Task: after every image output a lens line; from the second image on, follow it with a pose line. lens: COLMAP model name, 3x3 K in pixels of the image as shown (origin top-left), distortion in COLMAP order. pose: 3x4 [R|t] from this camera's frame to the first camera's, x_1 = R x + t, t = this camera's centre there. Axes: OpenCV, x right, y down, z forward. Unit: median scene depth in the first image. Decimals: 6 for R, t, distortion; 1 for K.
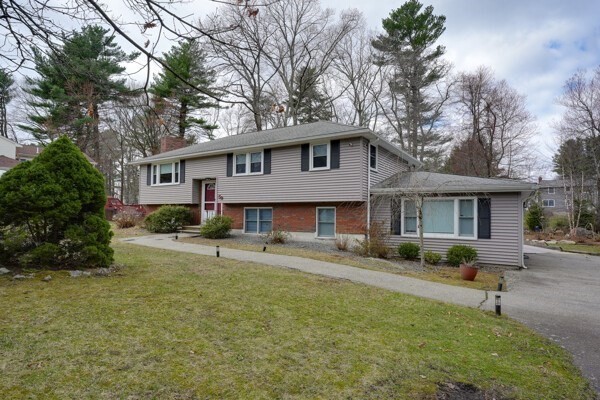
lens RADIAL K [[325.7, 0, 297.5], [0, 325.7, 200.6], [0, 0, 1]] dist [-0.004376, -0.000961]
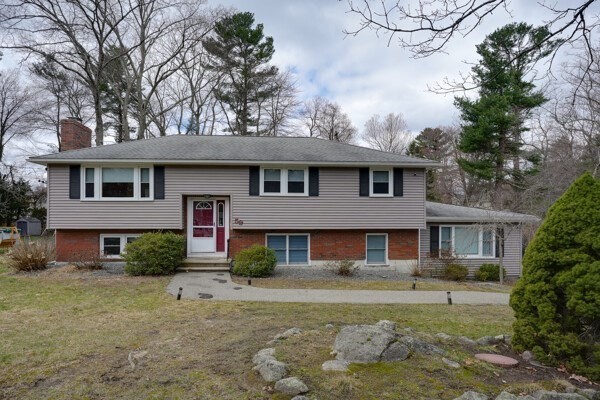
lens RADIAL K [[331.7, 0, 300.0], [0, 331.7, 216.9], [0, 0, 1]] dist [-0.001139, -0.000145]
pose [[0.801628, 0.001104, 0.597823, -0.614497], [-0.017685, 0.999604, 0.021868, -0.042812], [-0.597562, -0.028103, 0.801330, 0.292376]]
